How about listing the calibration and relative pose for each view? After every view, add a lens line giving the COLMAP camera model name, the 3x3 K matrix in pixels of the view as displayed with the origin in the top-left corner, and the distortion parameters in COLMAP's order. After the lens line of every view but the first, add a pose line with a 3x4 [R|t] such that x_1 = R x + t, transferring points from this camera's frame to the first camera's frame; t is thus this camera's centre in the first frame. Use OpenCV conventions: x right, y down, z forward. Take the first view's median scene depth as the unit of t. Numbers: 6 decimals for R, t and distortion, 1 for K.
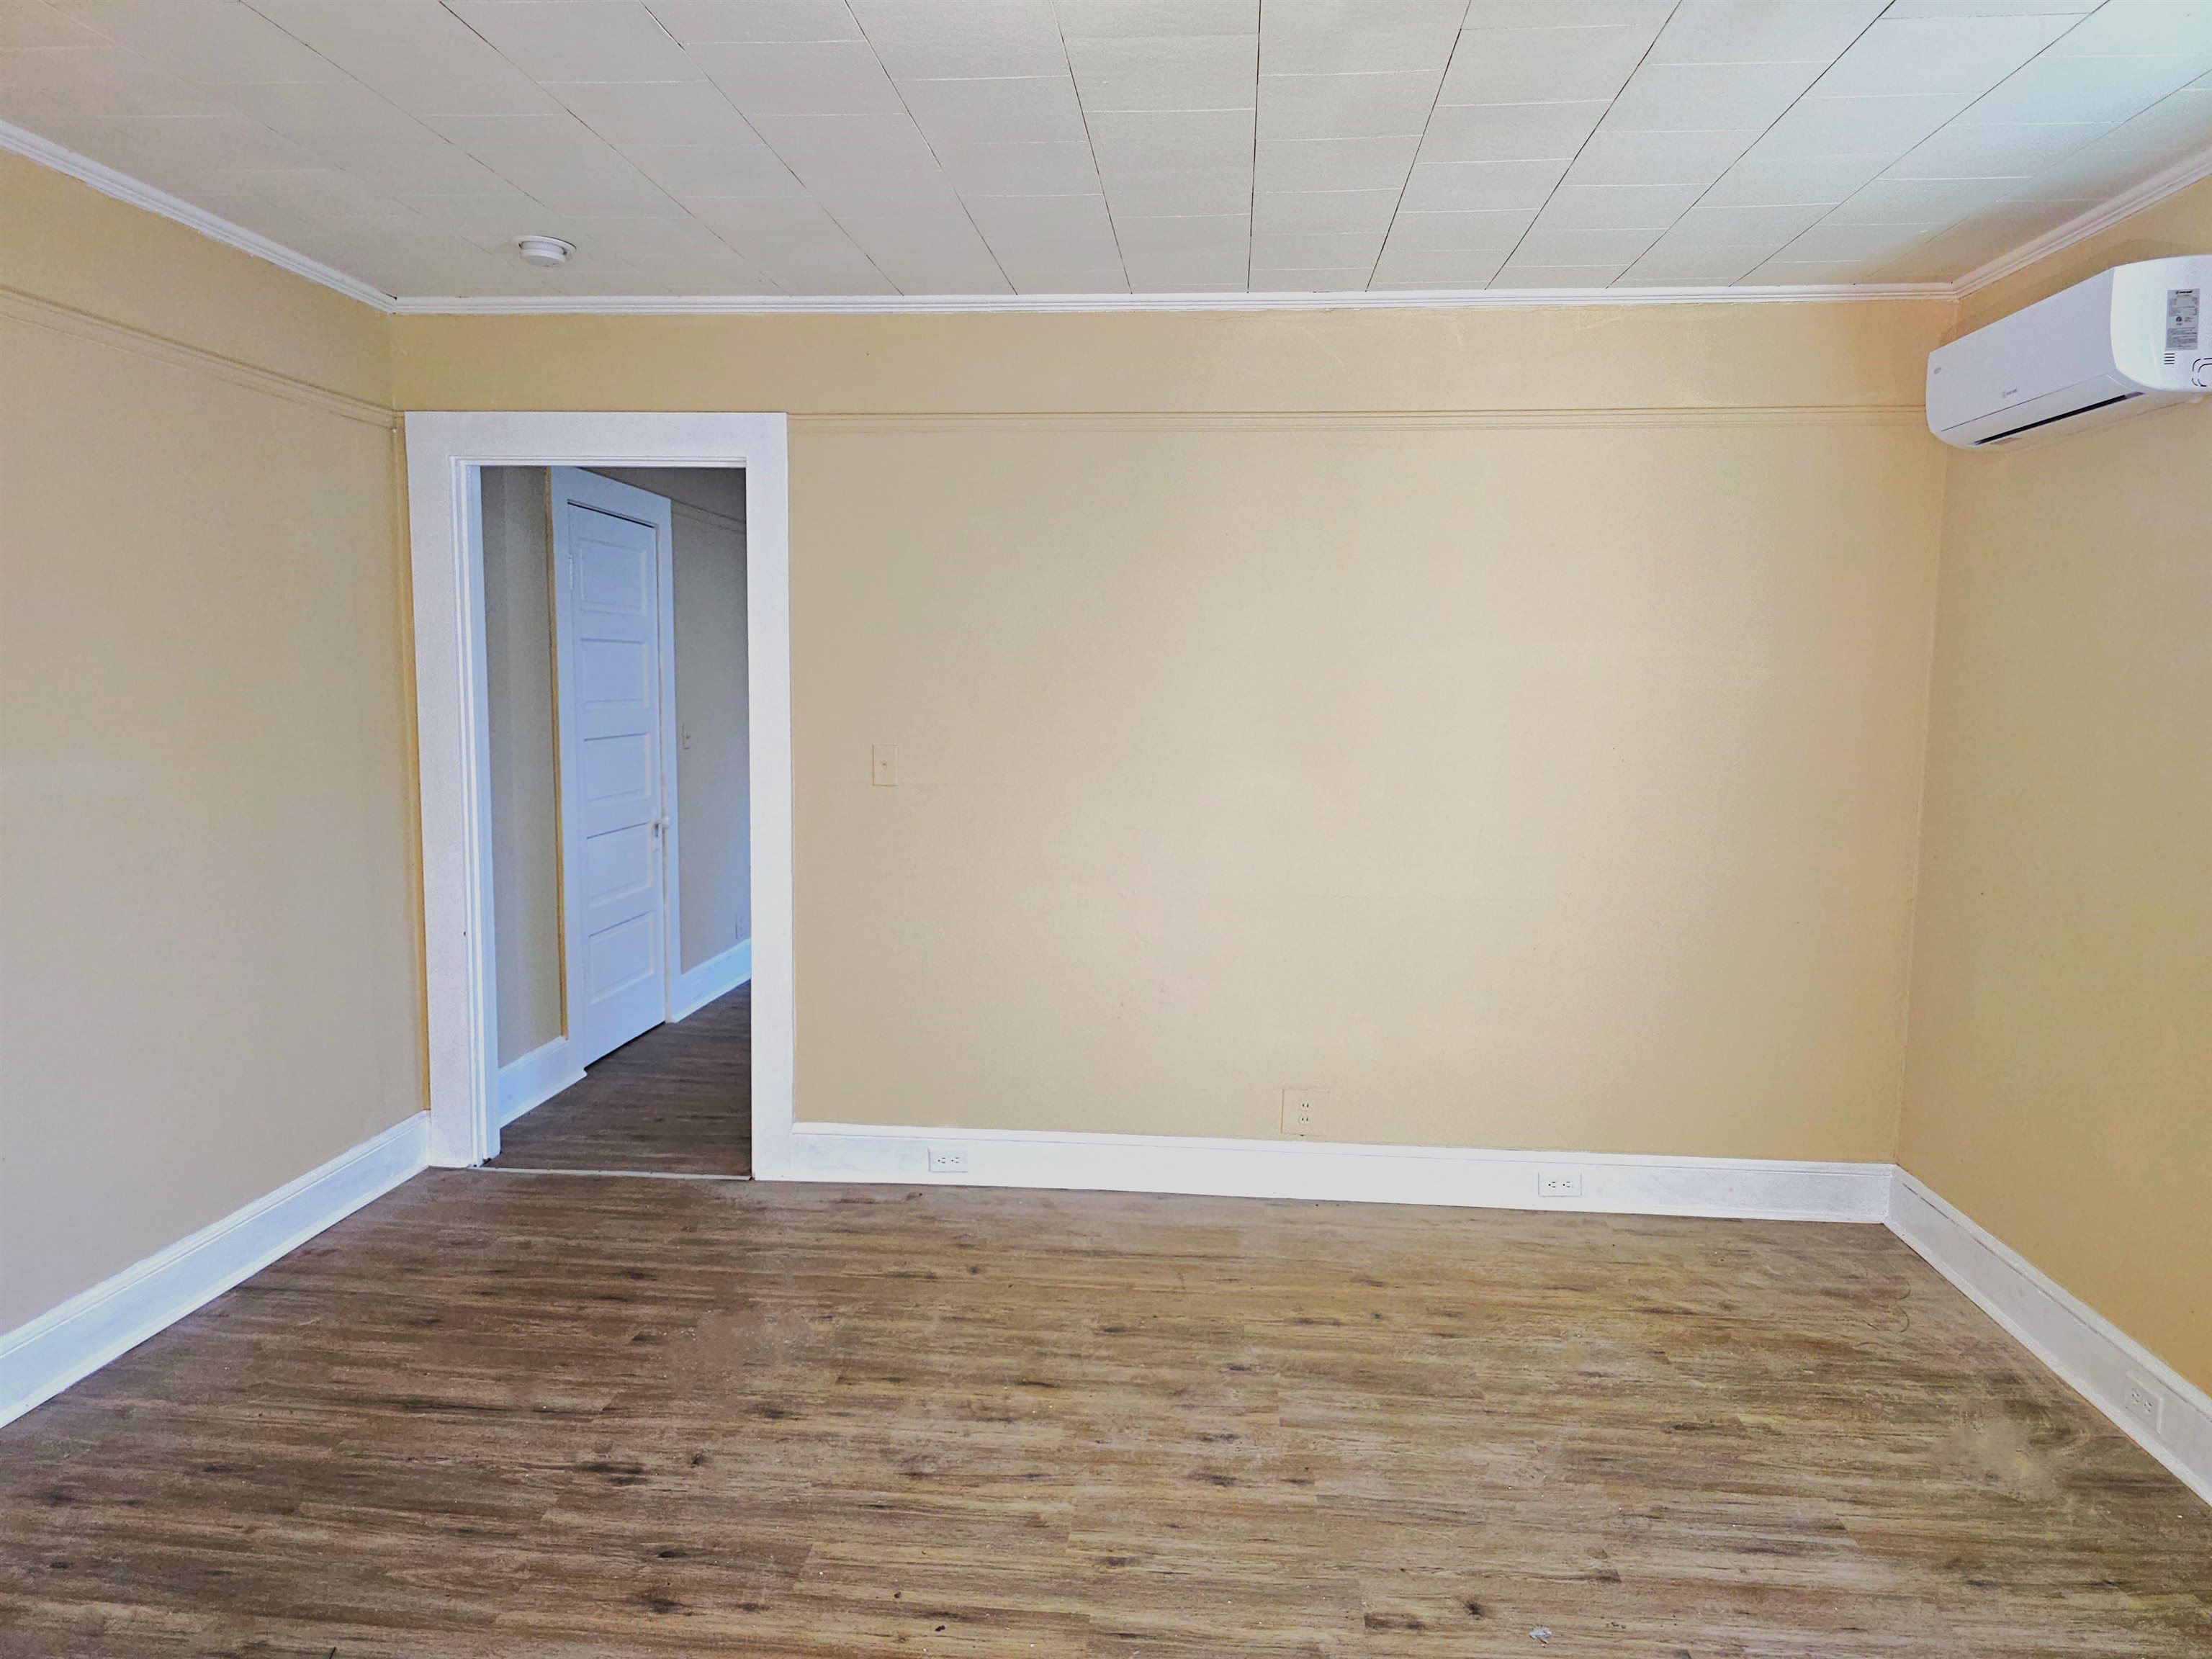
lens RADIAL K [[1480.5, 0, 1104.0], [0, 1480.5, 817.7], [0, 0, 1]] dist [0.070349, -0.059714]
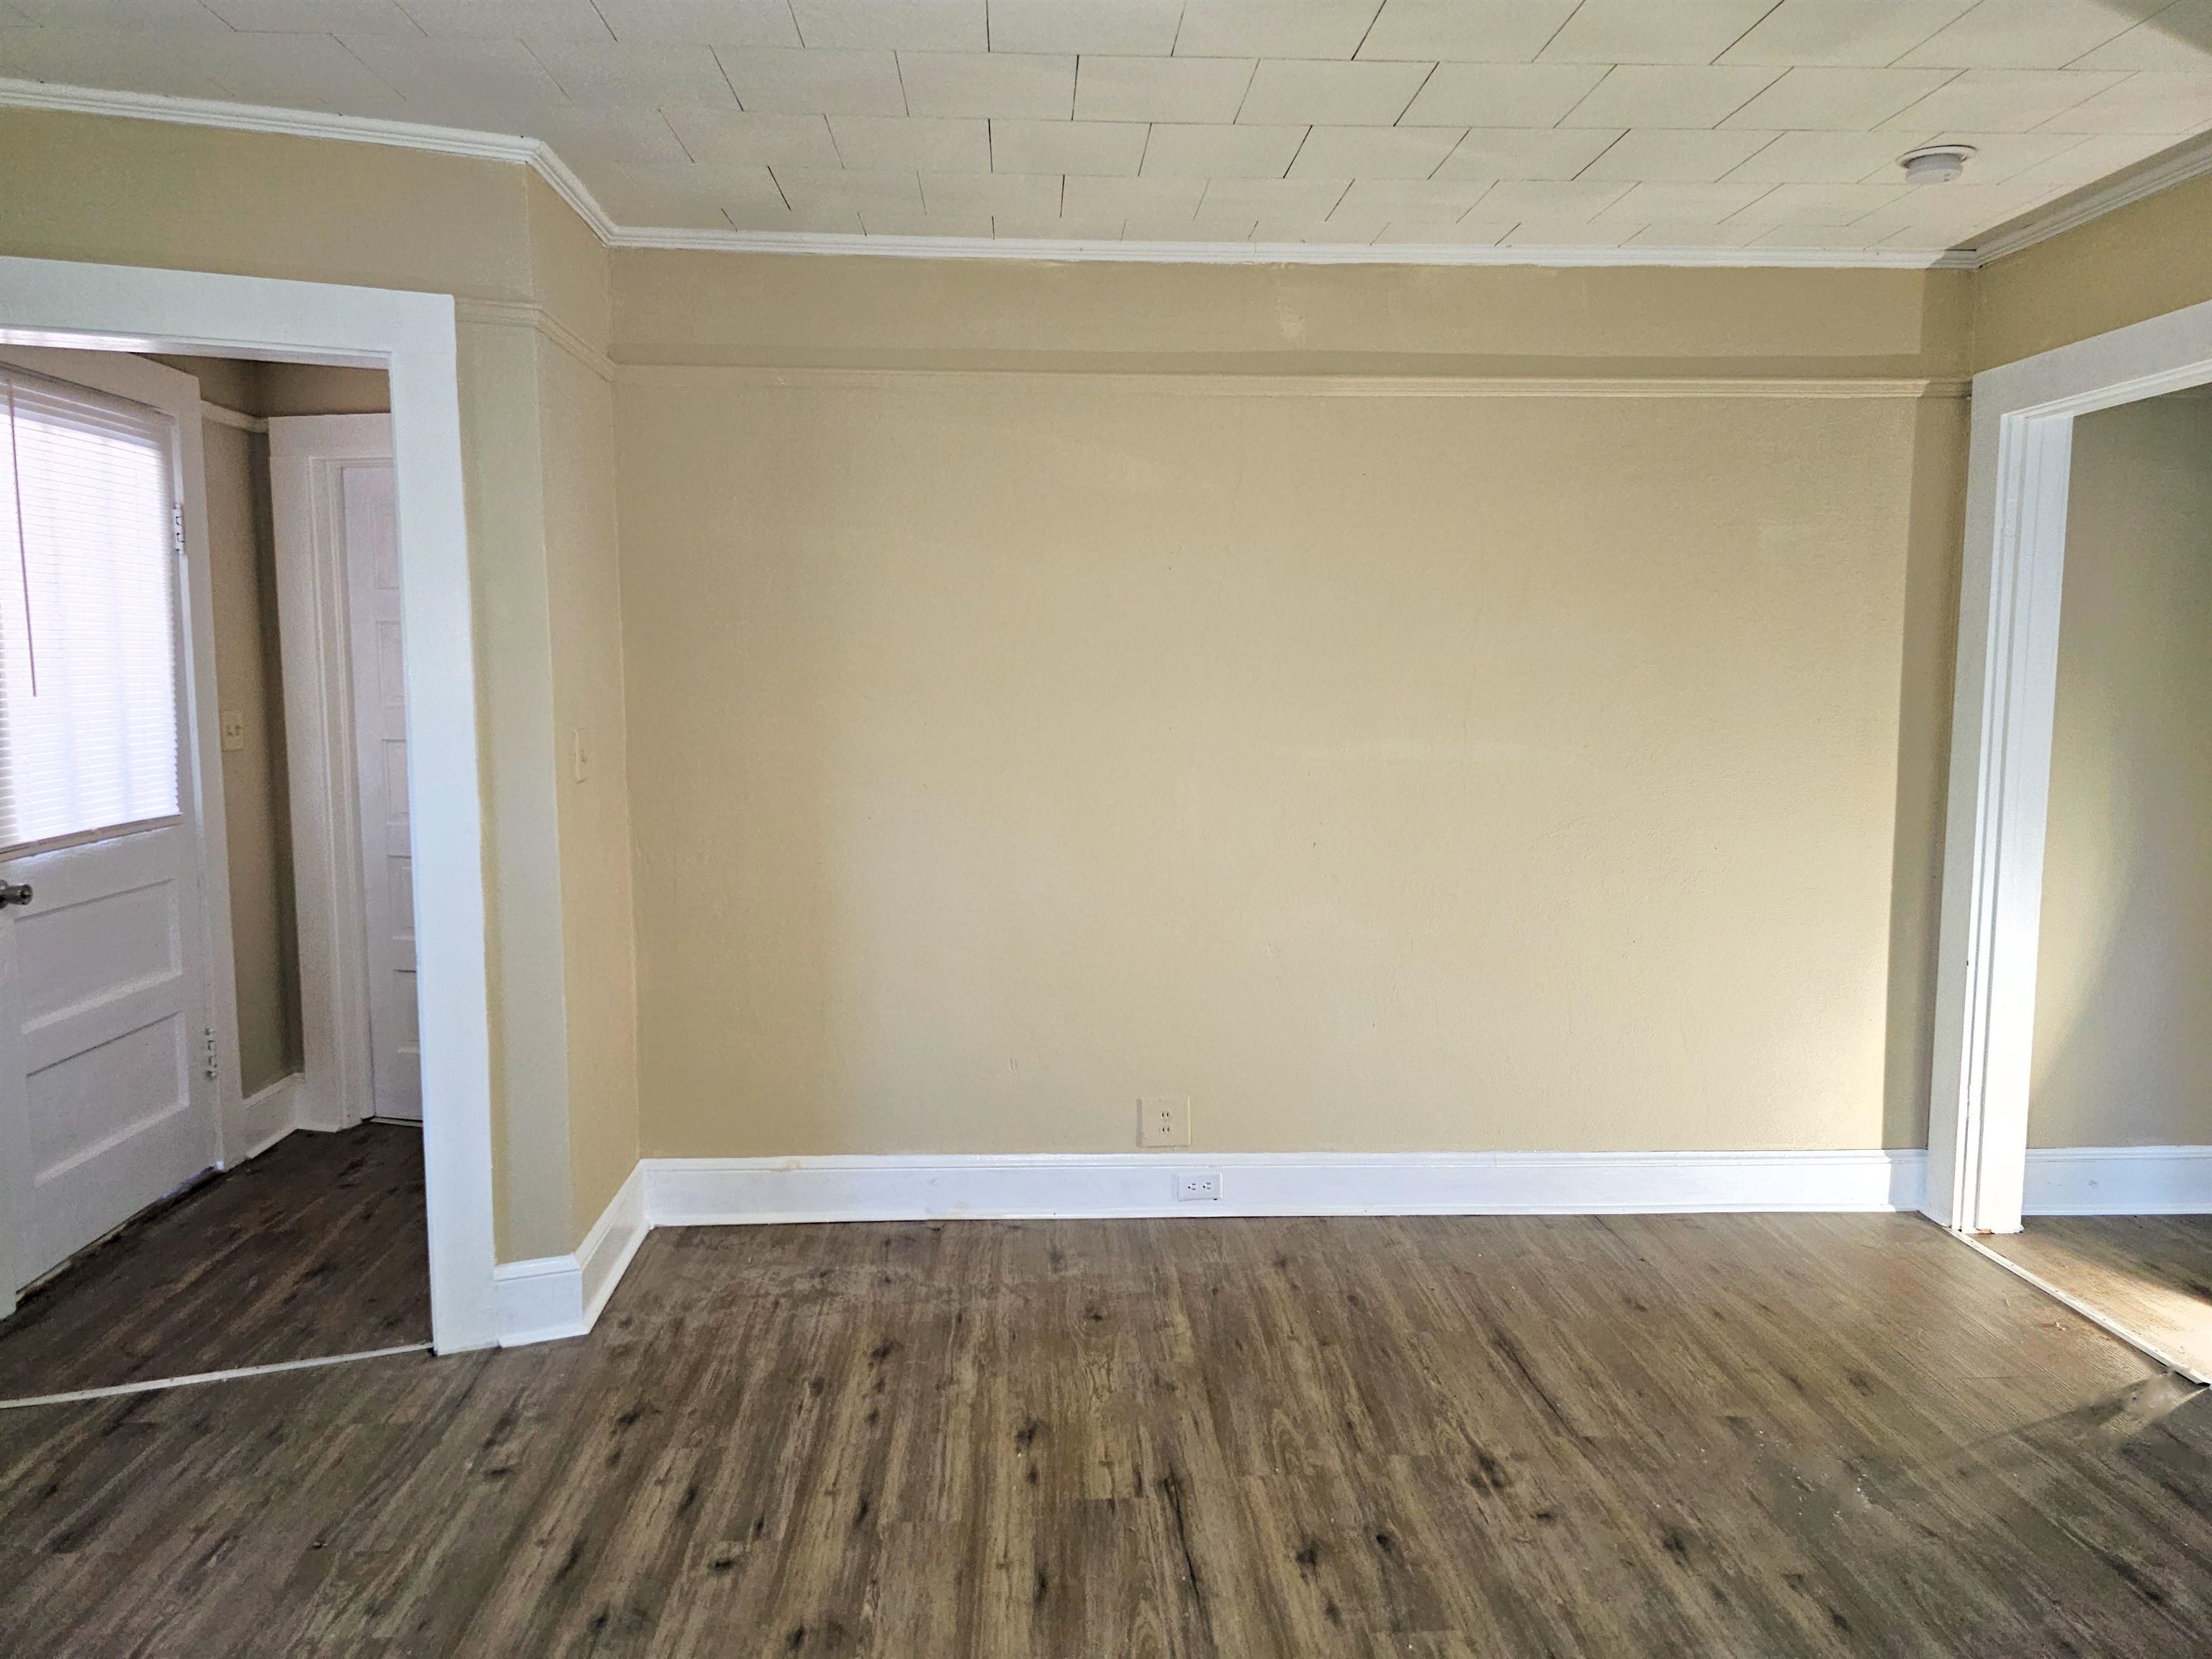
lens RADIAL K [[1480.5, 0, 1104.0], [0, 1480.5, 817.8], [0, 0, 1]] dist [0.070349, -0.059714]
pose [[0.143636, 0.085390, -0.985940, 0.565256], [-0.095312, 0.992833, 0.072101, -0.034910], [0.985030, 0.083616, 0.150745, 0.571345]]
